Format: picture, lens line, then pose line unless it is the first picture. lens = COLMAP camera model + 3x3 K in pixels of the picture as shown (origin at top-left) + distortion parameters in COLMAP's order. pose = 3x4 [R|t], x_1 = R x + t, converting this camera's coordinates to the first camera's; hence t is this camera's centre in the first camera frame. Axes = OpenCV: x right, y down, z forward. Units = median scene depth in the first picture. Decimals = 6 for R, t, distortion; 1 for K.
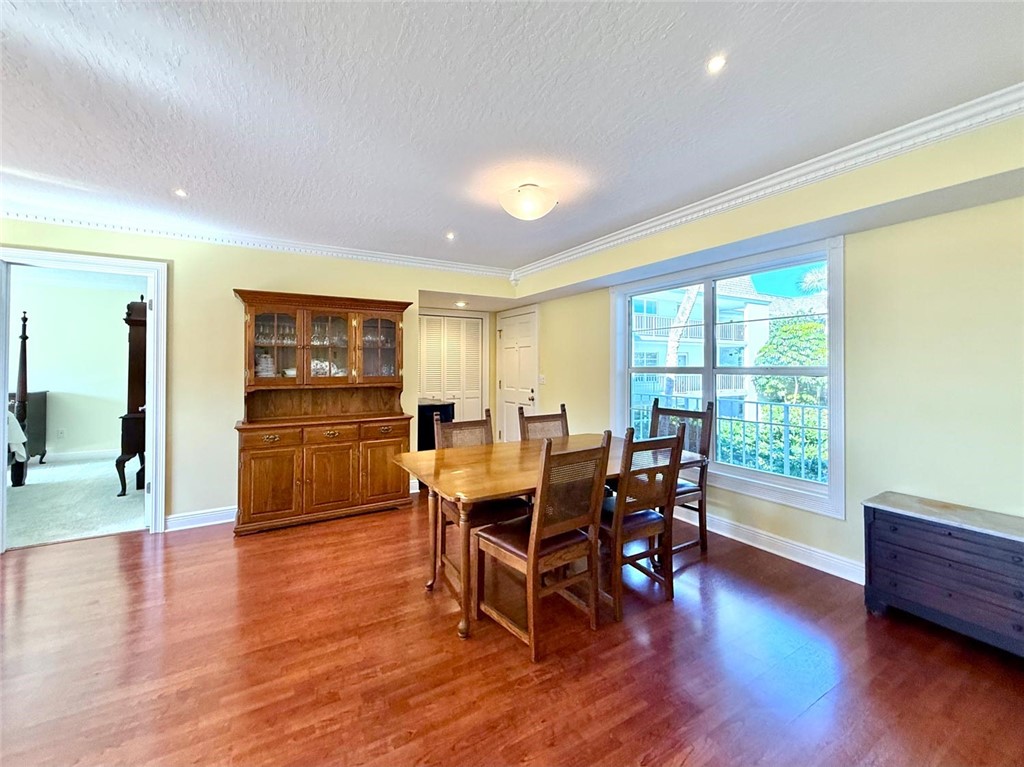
lens RADIAL K [[429.7, 0, 509.9], [0, 429.7, 361.8], [0, 0, 1]] dist [-0.001518, -0.000037]
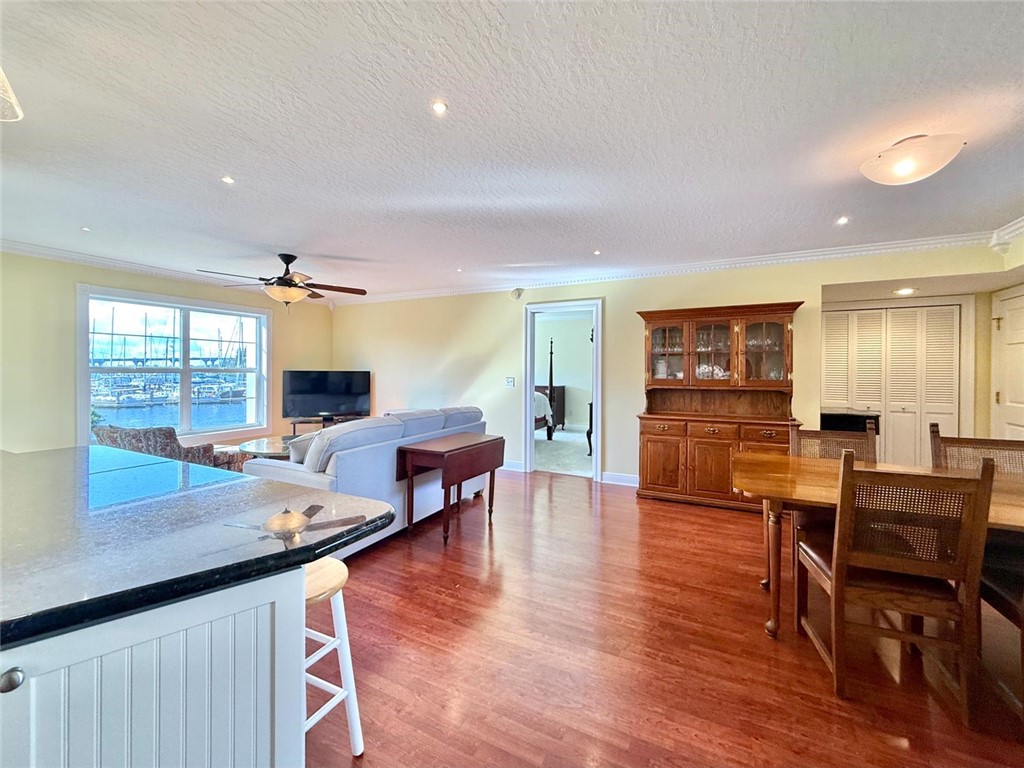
lens RADIAL K [[420.3, 0, 508.5], [0, 420.3, 374.4], [0, 0, 1]] dist [-0.001188, -0.000098]
pose [[0.526598, 0.009150, -0.850065, 0.235478], [0.005039, 0.999891, 0.013884, 0.004417], [0.850099, -0.011594, 0.526495, -0.023766]]
